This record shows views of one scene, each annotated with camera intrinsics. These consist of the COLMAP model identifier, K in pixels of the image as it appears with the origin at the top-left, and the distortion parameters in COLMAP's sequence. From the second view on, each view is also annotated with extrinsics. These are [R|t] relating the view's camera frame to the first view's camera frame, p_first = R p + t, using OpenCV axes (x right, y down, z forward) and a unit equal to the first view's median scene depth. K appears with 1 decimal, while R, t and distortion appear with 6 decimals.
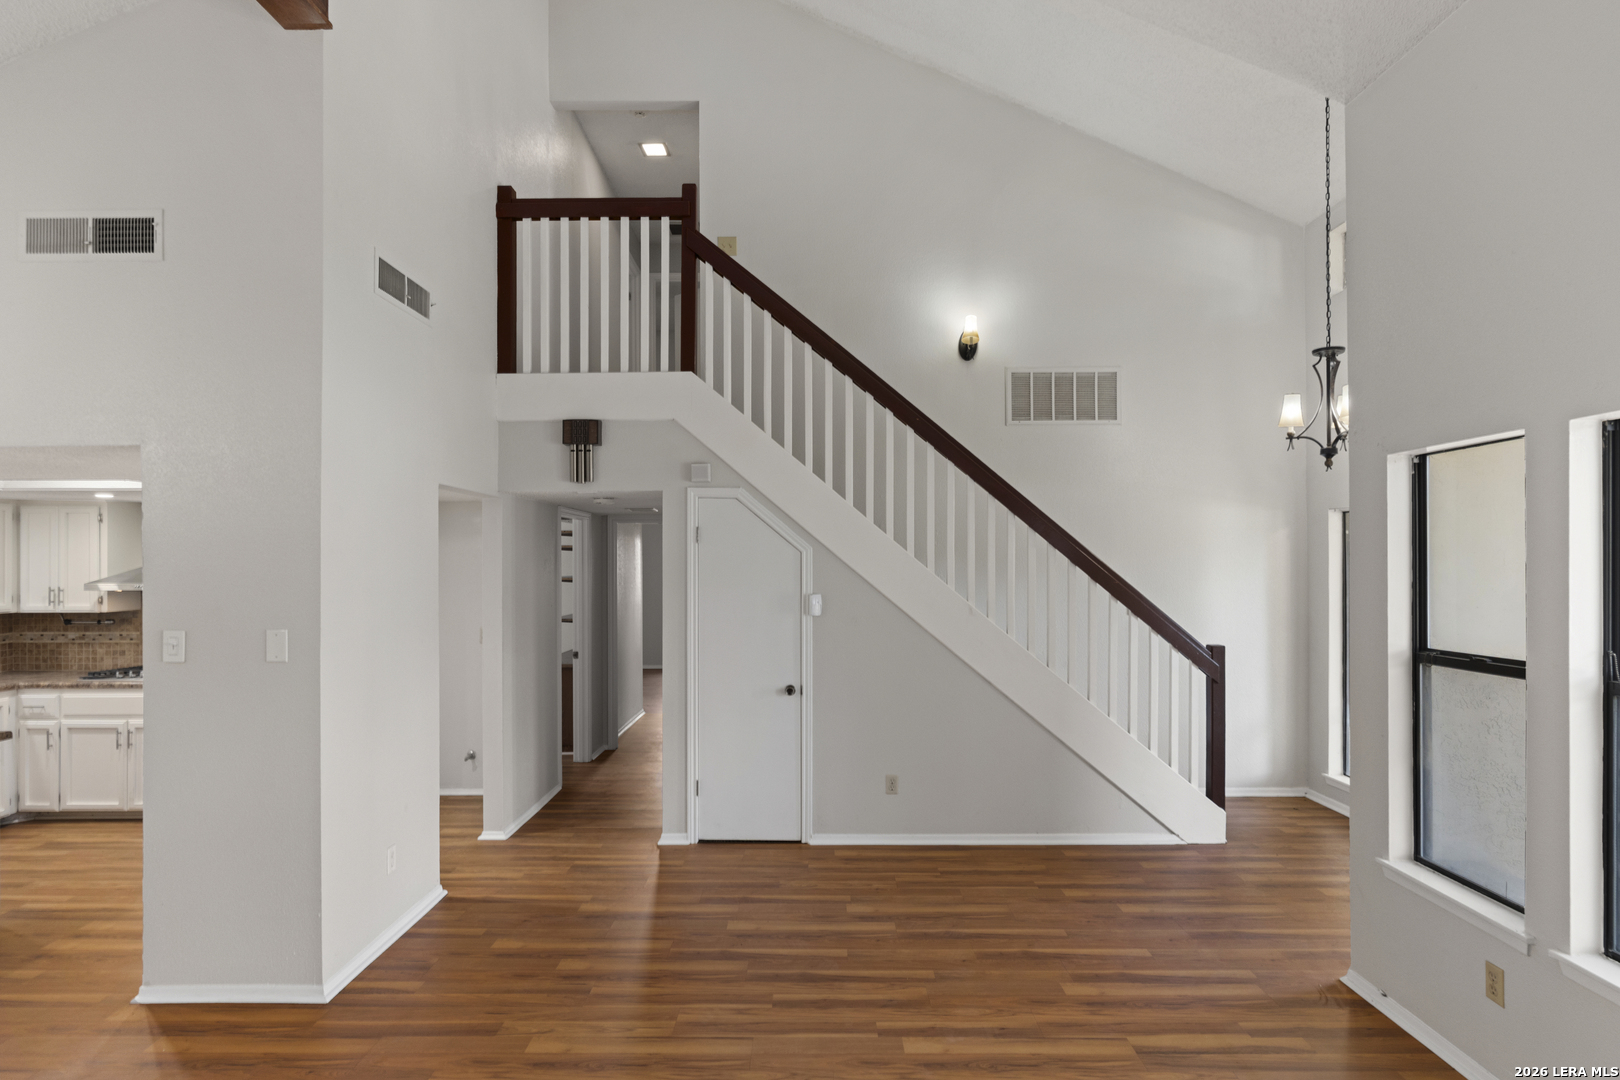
lens RADIAL K [[841.0, 0, 809.4], [0, 841.0, 558.8], [0, 0, 1]] dist [-0.002839, -0.000727]
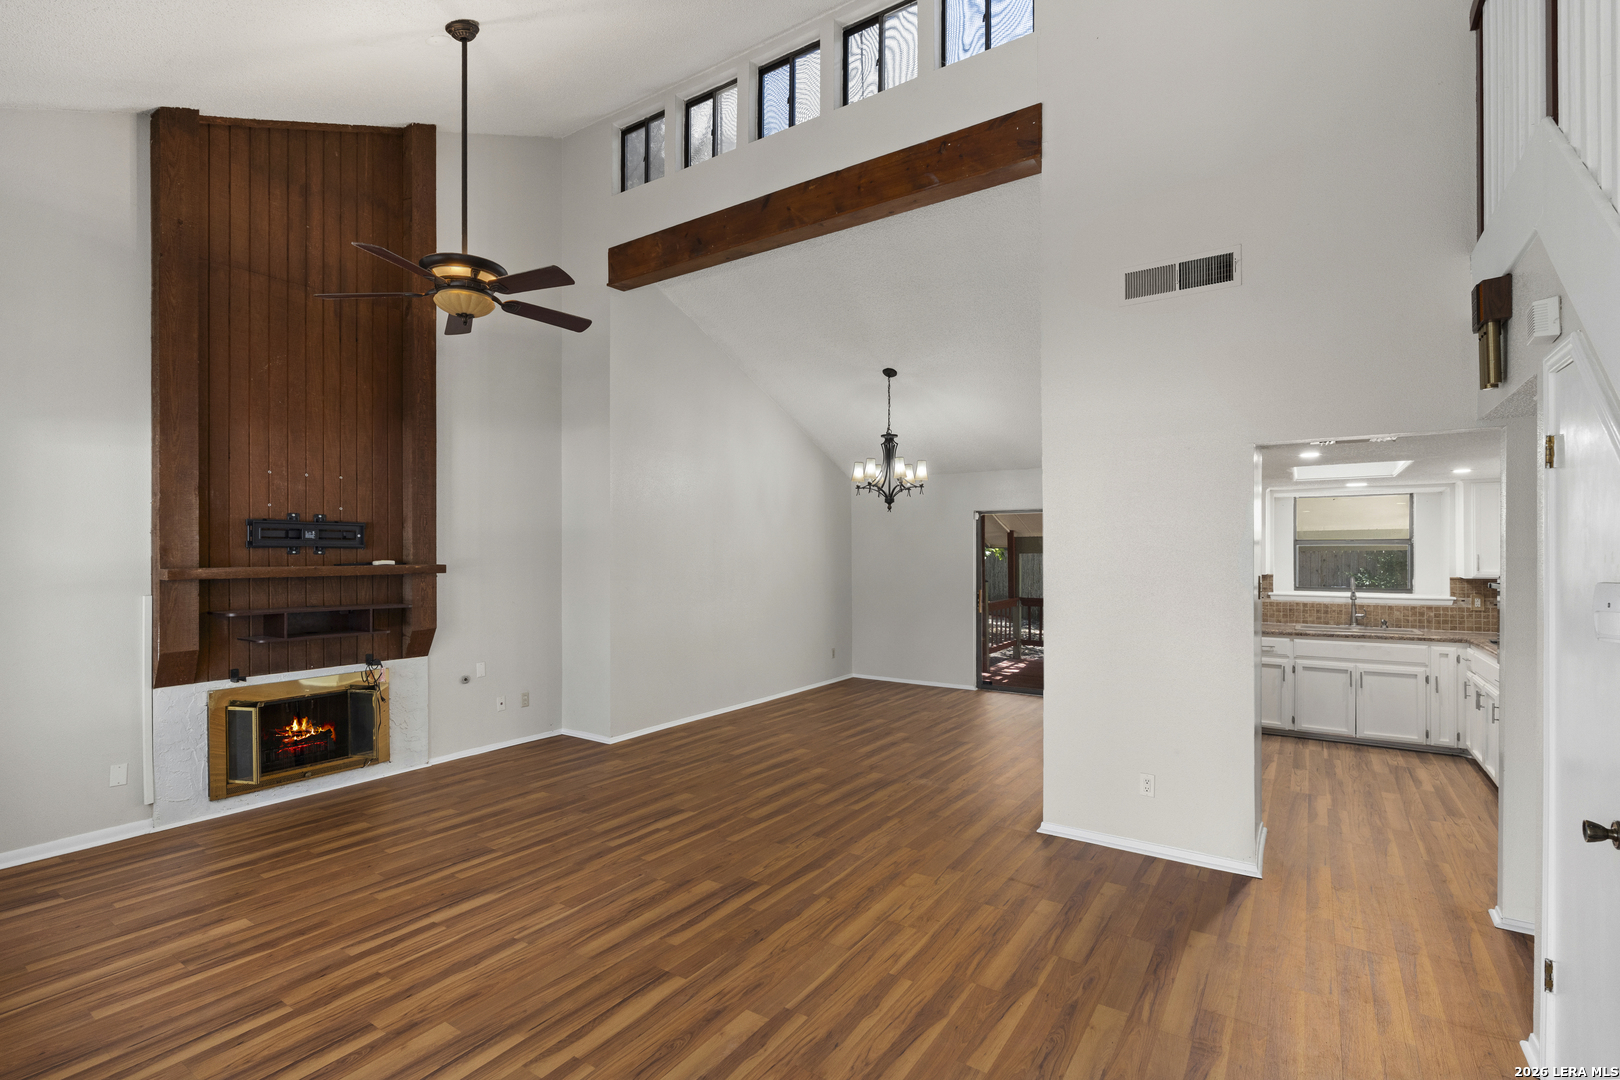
lens RADIAL K [[748.6, 0, 809.1], [0, 748.6, 557.3], [0, 0, 1]] dist [-0.002647, 0.000080]
pose [[-0.554748, 0.009103, -0.831969, 0.459117], [0.006698, 0.999957, 0.006475, 0.025443], [0.831992, -0.001980, -0.554785, 0.884606]]
